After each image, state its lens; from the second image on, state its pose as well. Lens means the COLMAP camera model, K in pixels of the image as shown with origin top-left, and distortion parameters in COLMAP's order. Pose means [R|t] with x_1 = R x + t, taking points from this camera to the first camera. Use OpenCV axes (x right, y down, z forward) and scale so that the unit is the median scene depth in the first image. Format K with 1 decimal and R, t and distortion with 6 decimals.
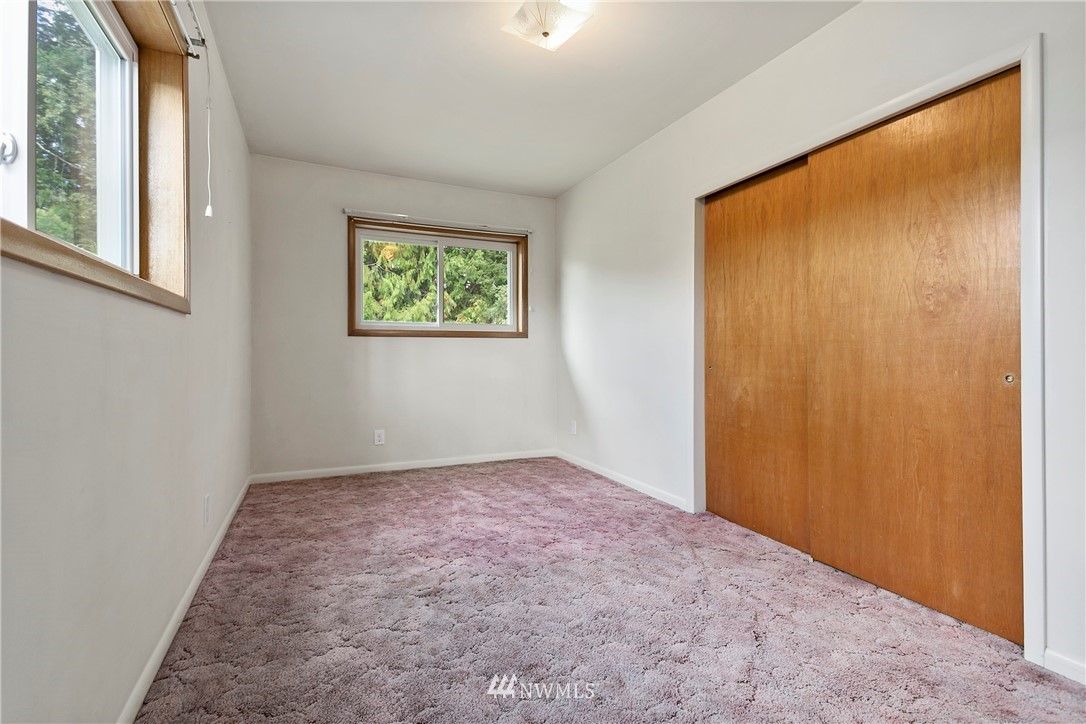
lens RADIAL K [[507.5, 0, 535.1], [0, 507.5, 356.7], [0, 0, 1]] dist [0.037567, -0.000062]
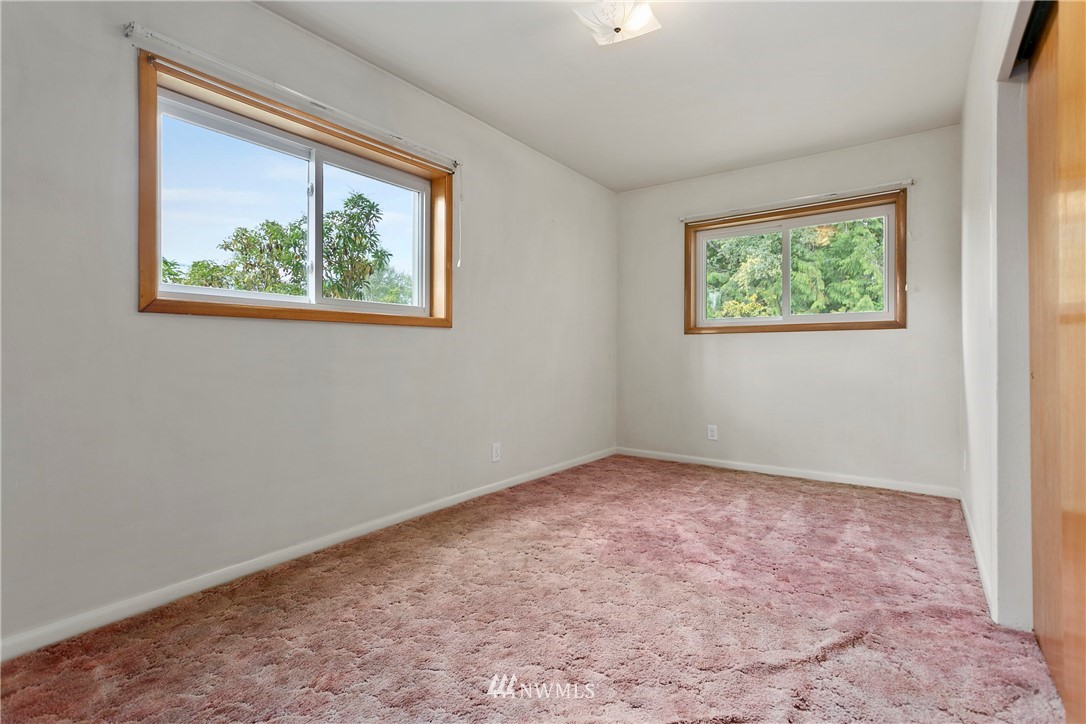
lens RADIAL K [[512.1, 0, 539.4], [0, 512.1, 356.0], [0, 0, 1]] dist [-0.004726, 0.000269]
pose [[0.494344, 0.005433, -0.869249, 0.596501], [-0.001391, 0.999984, 0.005459, -0.000233], [0.869265, -0.001489, 0.494344, 0.281607]]
